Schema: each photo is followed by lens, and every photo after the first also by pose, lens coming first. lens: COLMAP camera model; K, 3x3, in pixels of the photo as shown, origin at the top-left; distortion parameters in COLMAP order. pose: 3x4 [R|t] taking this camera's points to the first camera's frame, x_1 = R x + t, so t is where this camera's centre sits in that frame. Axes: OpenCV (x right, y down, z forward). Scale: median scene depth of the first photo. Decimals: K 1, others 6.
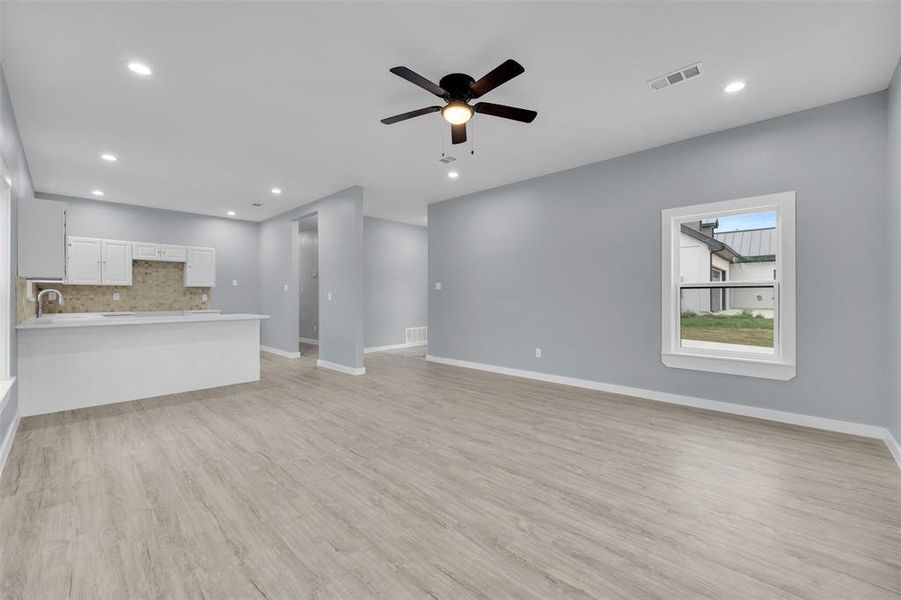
lens RADIAL K [[362.8, 0, 454.4], [0, 362.8, 292.3], [0, 0, 1]] dist [0.000233, -0.000181]
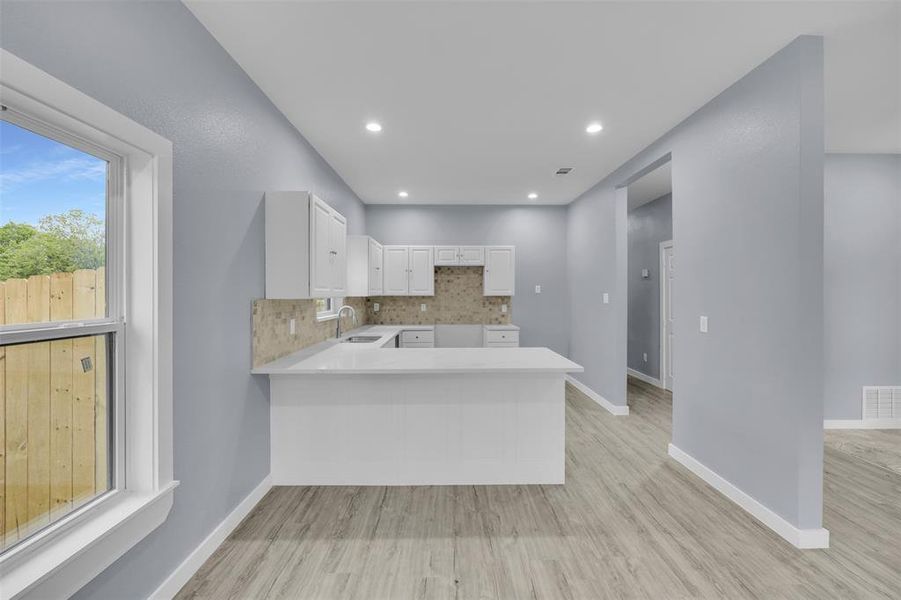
lens RADIAL K [[362.8, 0, 455.9], [0, 362.8, 300.6], [0, 0, 1]] dist [0.000233, -0.000181]
pose [[0.697317, 0.017828, -0.716541, -0.208539], [0.008201, 0.999427, 0.032848, -0.033424], [0.716716, -0.028782, 0.696771, 0.401475]]
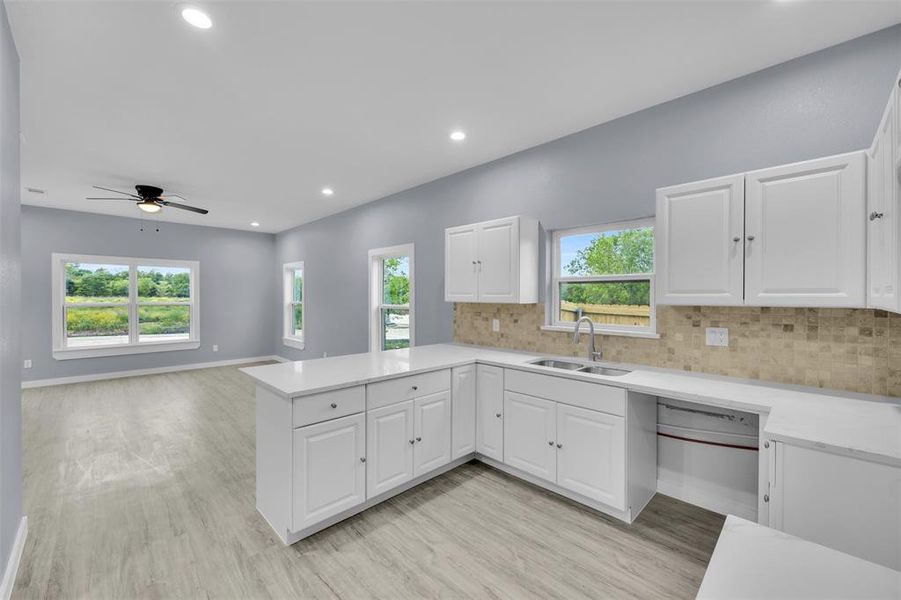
lens RADIAL K [[362.8, 0, 449.8], [0, 362.8, 299.9], [0, 0, 1]] dist [0.000233, -0.000181]
pose [[-0.998451, 0.000443, 0.055640, -0.632259], [0.000104, 0.999981, -0.006090, -0.023800], [-0.055642, -0.006075, -0.998432, 1.132420]]
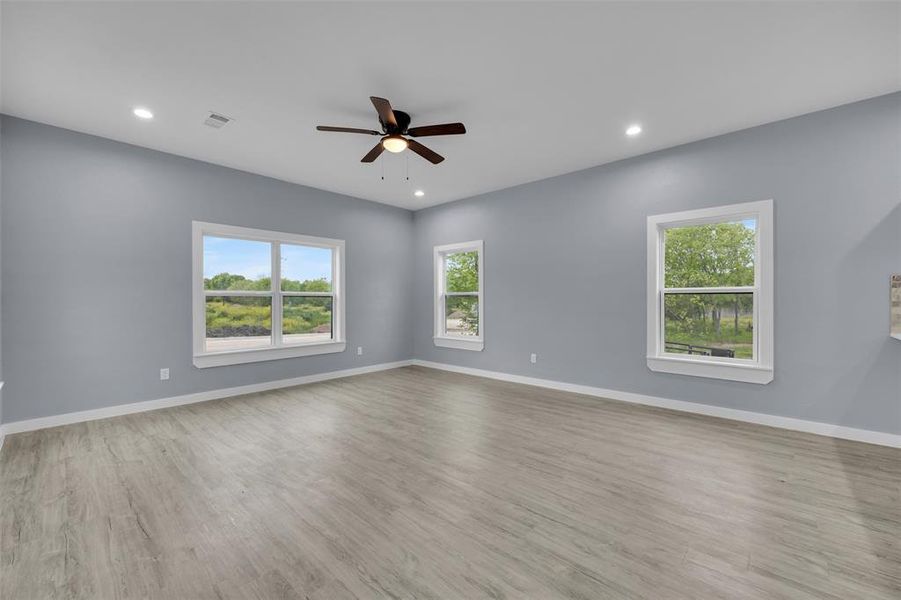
lens RADIAL K [[362.8, 0, 451.2], [0, 362.8, 301.3], [0, 0, 1]] dist [0.000233, -0.000181]
pose [[-0.999951, 0.004093, -0.009025, -0.068432], [0.004235, 0.999867, -0.015778, 0.011490], [0.008959, -0.015815, -0.999835, 0.944181]]
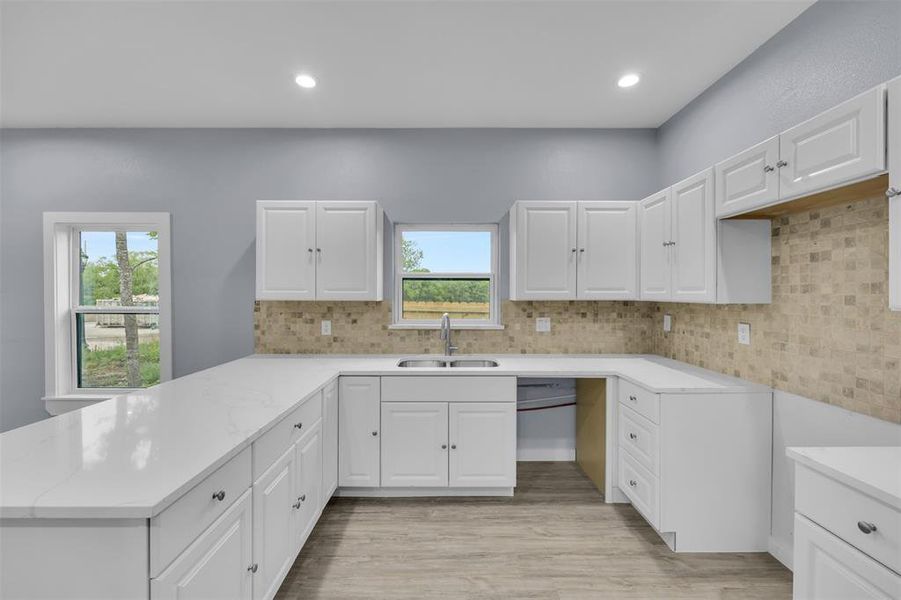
lens RADIAL K [[362.8, 0, 441.8], [0, 362.8, 298.2], [0, 0, 1]] dist [0.000233, -0.000181]
pose [[-0.740877, 0.009717, -0.671570, -0.470396], [0.011086, 0.999936, 0.002238, -0.025198], [0.671549, -0.005787, -0.740938, 1.013163]]
